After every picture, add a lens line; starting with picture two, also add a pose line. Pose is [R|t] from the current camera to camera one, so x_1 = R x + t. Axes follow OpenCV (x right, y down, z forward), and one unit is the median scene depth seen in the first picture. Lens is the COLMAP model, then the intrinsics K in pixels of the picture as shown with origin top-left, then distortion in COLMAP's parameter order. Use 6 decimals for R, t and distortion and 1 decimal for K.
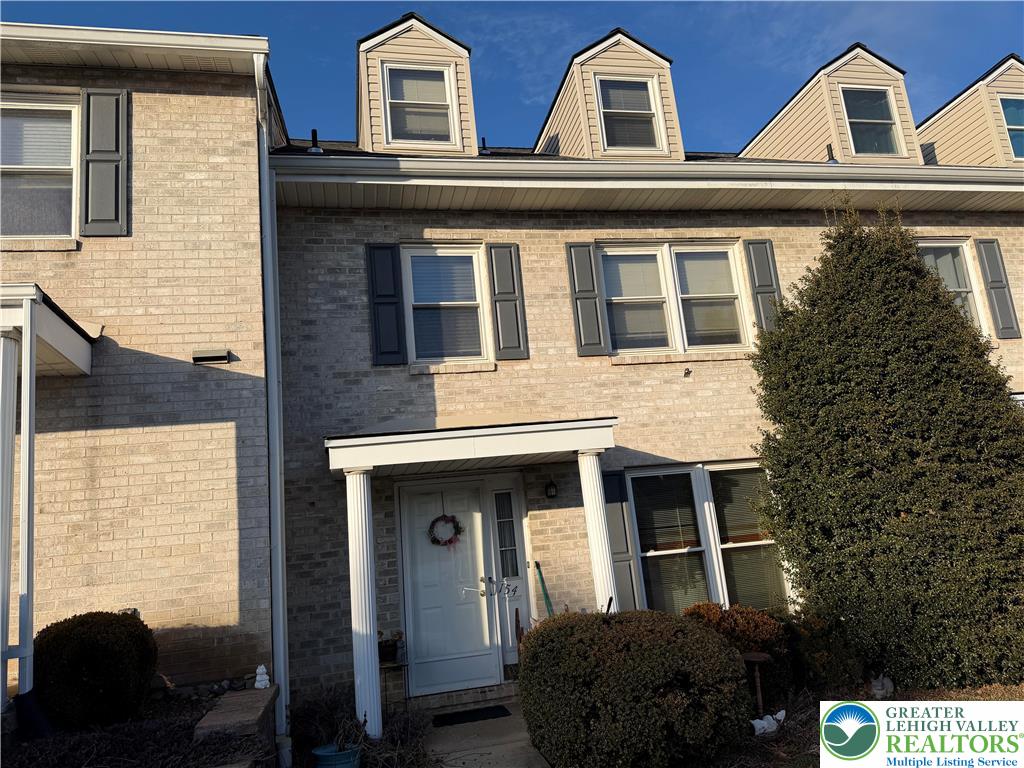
lens RADIAL K [[747.8, 0, 512.0], [0, 747.8, 384.0], [0, 0, 1]] dist [0.145663, -0.240781]
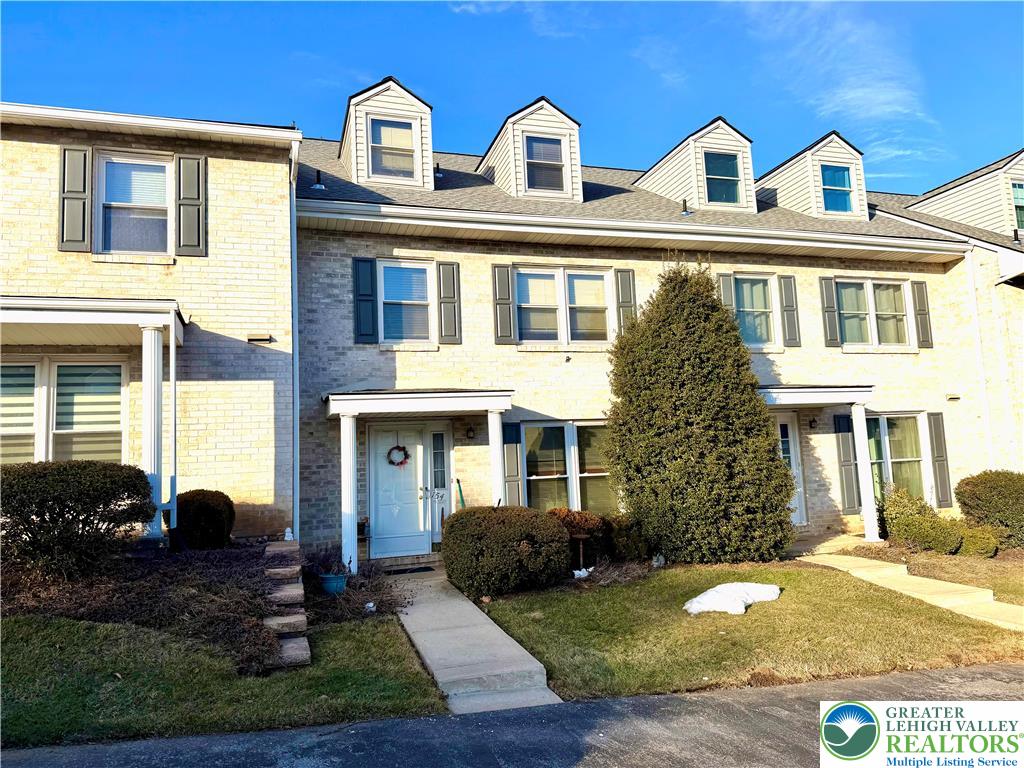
lens RADIAL K [[747.8, 0, 512.0], [0, 747.8, 384.0], [0, 0, 1]] dist [0.145663, -0.240781]
pose [[0.993920, 0.061917, 0.091045, -0.007920], [-0.069222, 0.994437, 0.079397, -0.083139], [-0.085623, -0.085217, 0.992677, -0.497505]]
